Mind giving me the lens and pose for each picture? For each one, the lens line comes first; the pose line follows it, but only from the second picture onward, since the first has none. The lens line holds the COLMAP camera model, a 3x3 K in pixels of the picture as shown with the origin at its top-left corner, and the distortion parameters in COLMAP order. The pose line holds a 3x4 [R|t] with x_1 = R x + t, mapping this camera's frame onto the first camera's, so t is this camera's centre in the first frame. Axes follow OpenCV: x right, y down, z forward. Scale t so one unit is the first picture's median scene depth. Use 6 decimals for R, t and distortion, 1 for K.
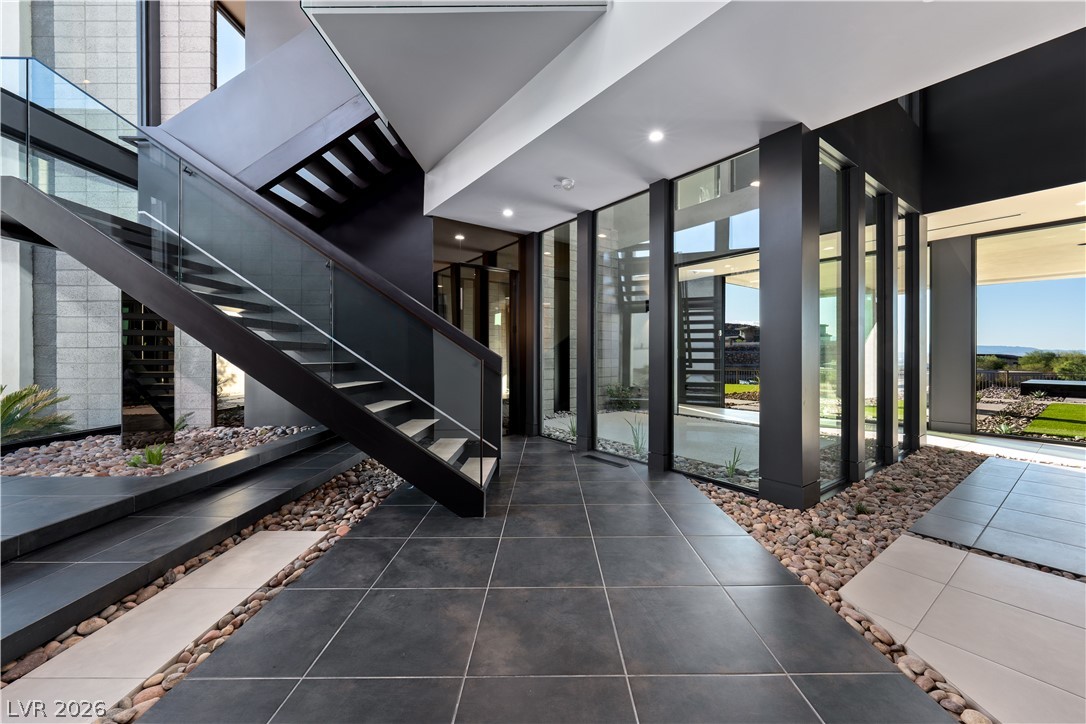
lens RADIAL K [[456.0, 0, 543.0], [0, 456.0, 362.0], [0, 0, 1]] dist [-0.000849, -0.000179]
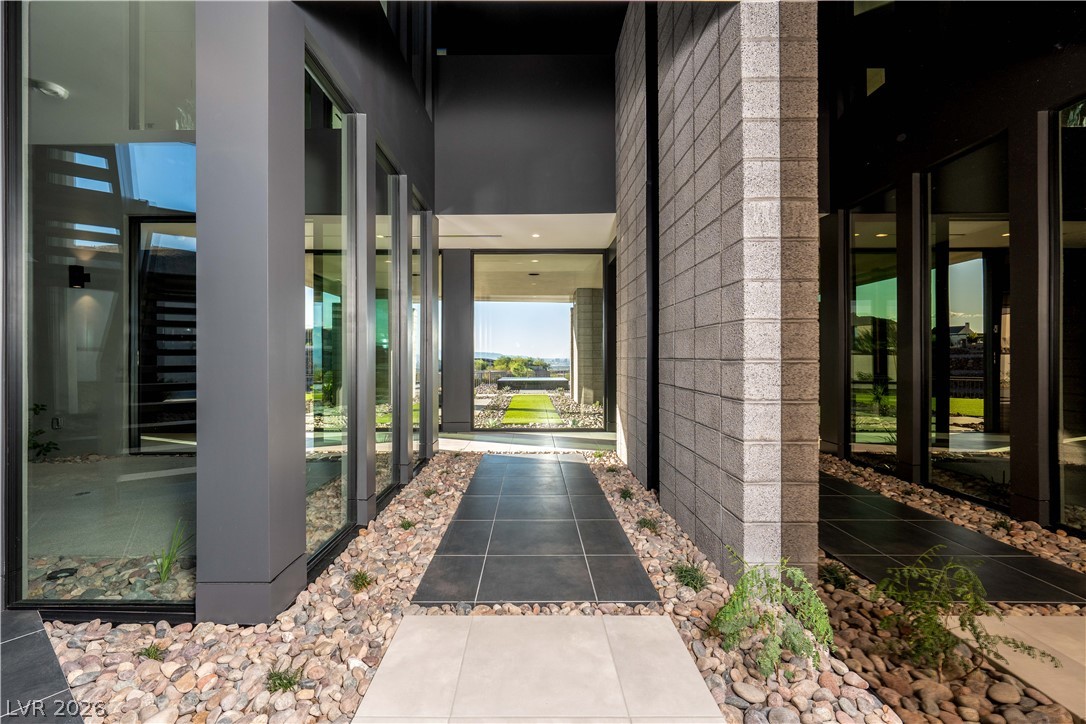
lens RADIAL K [[445.4, 0, 543.0], [0, 445.4, 362.0], [0, 0, 1]] dist [-0.001527, -0.000135]
pose [[0.604873, -0.000864, 0.796321, 0.140844], [0.003519, 0.999993, -0.001588, -0.006952], [-0.796314, 0.003763, 0.604872, 0.157007]]
